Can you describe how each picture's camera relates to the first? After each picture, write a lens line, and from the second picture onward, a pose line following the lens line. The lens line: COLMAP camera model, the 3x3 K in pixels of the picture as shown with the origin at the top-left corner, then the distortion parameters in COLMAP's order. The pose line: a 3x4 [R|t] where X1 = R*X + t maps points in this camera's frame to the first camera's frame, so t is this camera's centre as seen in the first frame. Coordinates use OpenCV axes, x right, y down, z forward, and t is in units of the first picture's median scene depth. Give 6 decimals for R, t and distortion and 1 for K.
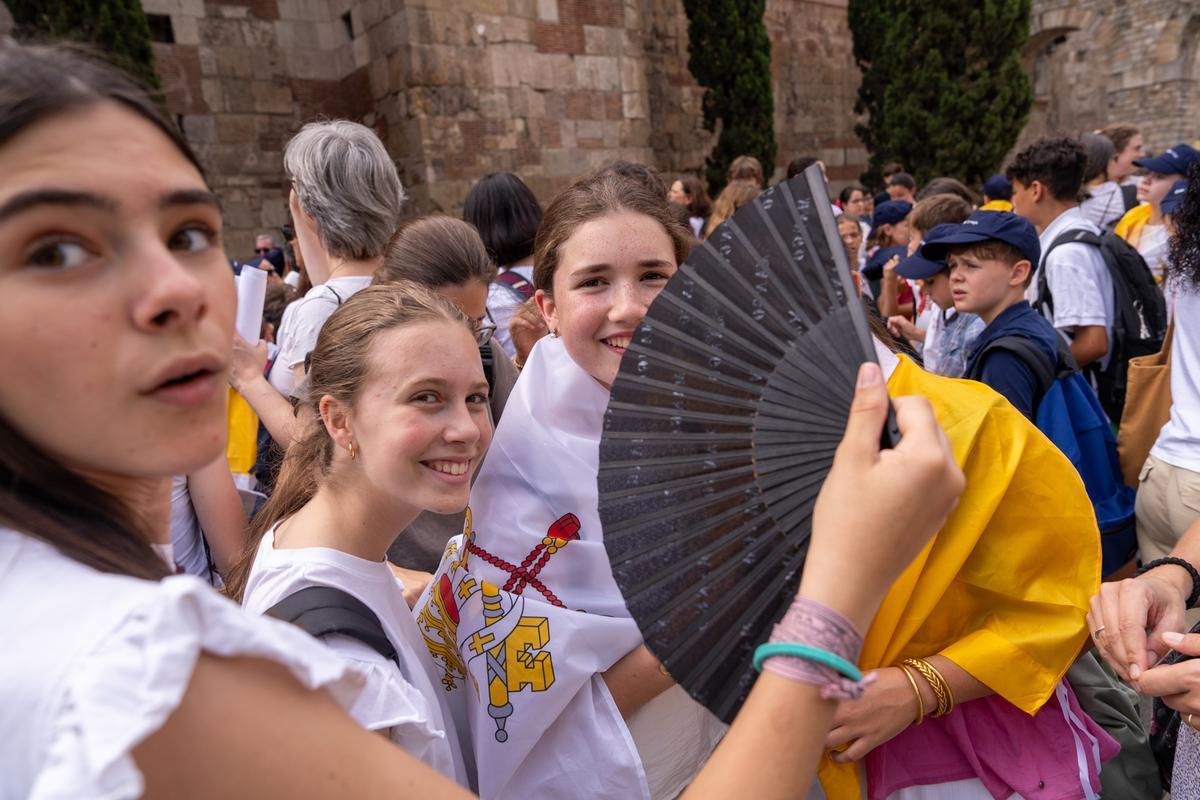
lens RADIAL K [[803.3, 0, 598.7], [0, 803.3, 391.8], [0, 0, 1]] dist [-0.004199, 0.003870]
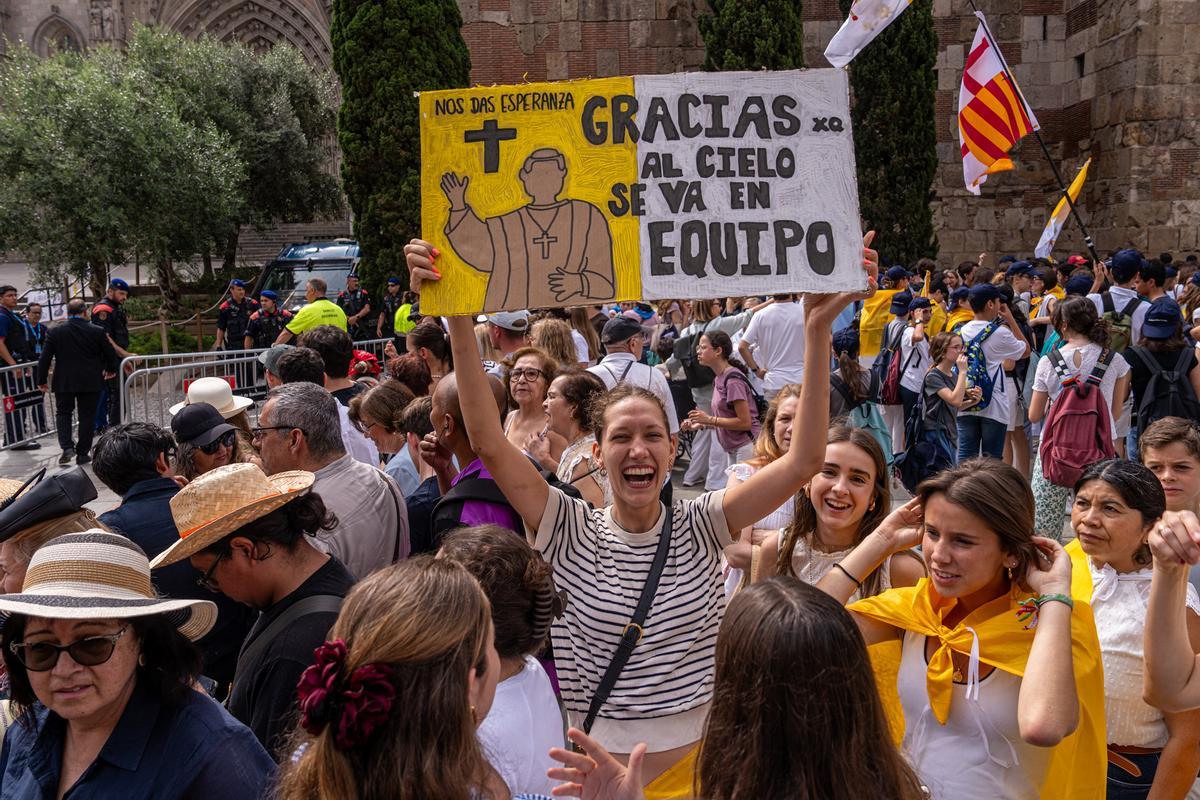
lens RADIAL K [[950.0, 0, 604.6], [0, 950.0, 360.7], [0, 0, 1]] dist [-0.012952, 0.035179]
pose [[0.767855, 0.154337, -0.621755, 0.091118], [-0.180223, 0.983390, 0.021533, 0.070302], [0.614751, 0.095520, 0.782916, -0.505871]]
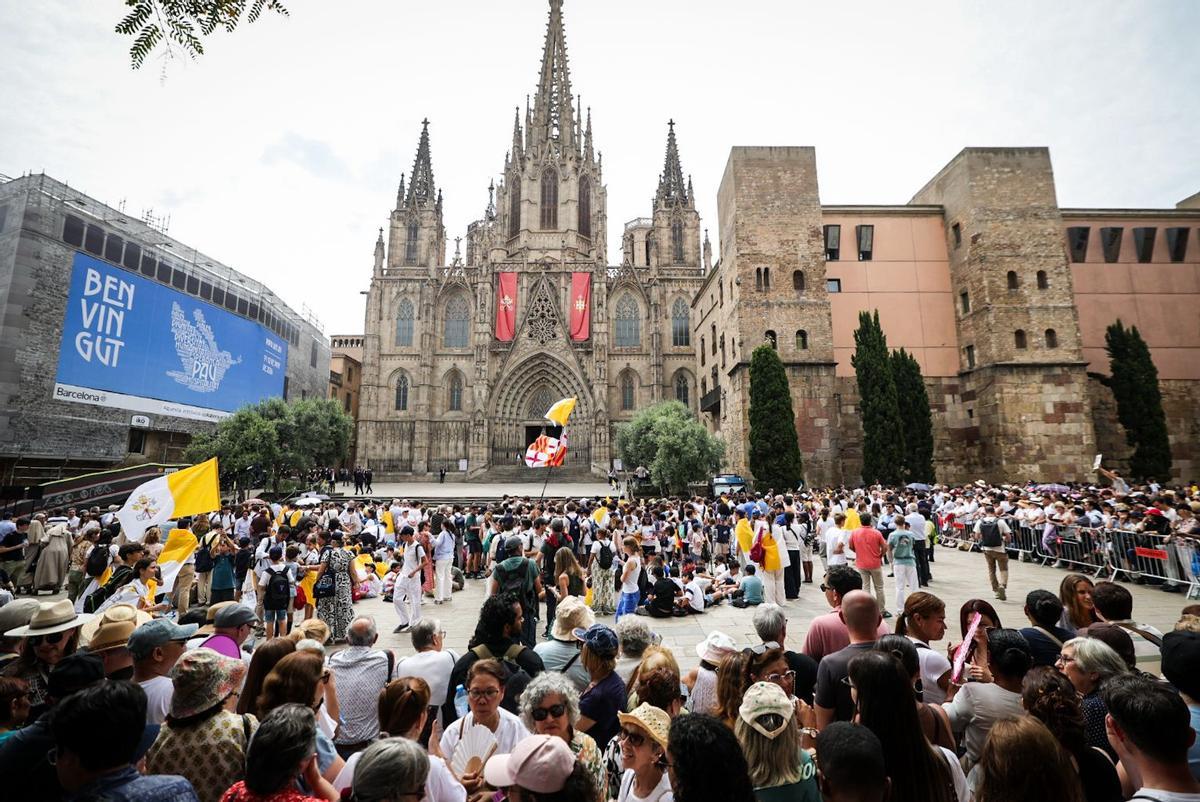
lens RADIAL K [[566.1, 0, 599.2], [0, 566.1, 395.0], [0, 0, 1]] dist [-0.005197, 0.002826]
pose [[0.780816, 0.002162, -0.624758, -0.061944], [-0.190578, 0.953158, -0.234884, 0.299188], [0.594985, 0.302466, 0.744652, -1.657580]]
